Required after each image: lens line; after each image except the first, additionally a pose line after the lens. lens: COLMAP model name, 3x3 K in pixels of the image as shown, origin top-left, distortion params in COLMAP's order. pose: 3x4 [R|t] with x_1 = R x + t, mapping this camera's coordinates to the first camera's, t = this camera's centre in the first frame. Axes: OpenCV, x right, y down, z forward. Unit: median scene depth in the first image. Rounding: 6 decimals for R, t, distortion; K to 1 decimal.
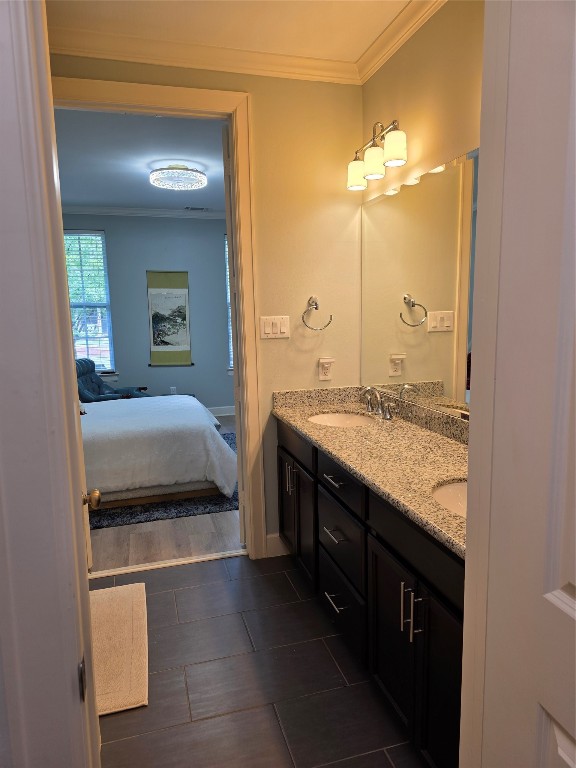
lens RADIAL K [[514.3, 0, 288.7], [0, 514.3, 383.6], [0, 0, 1]] dist [0.010554, 0.000786]
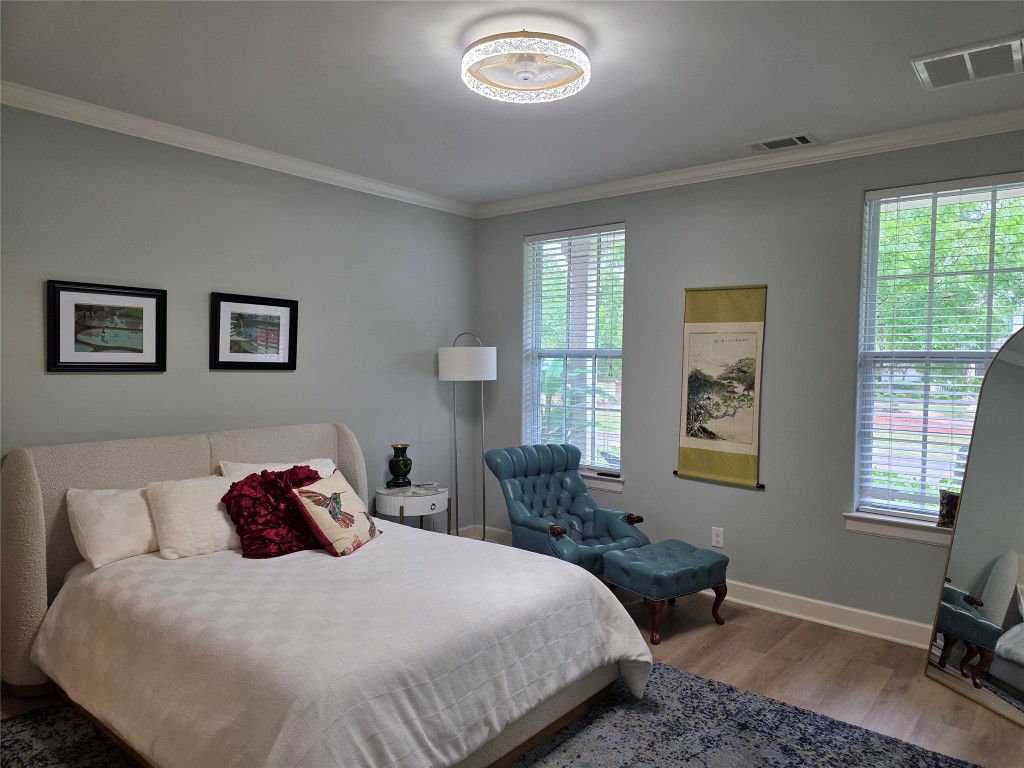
lens RADIAL K [[685.7, 0, 510.0], [0, 685.7, 385.1], [0, 0, 1]] dist [0.010554, 0.000786]
pose [[0.556757, 0.058443, -0.828617, 0.189096], [-0.142879, 0.989393, -0.026220, -0.080791], [0.818295, 0.132990, 0.559202, 0.482110]]
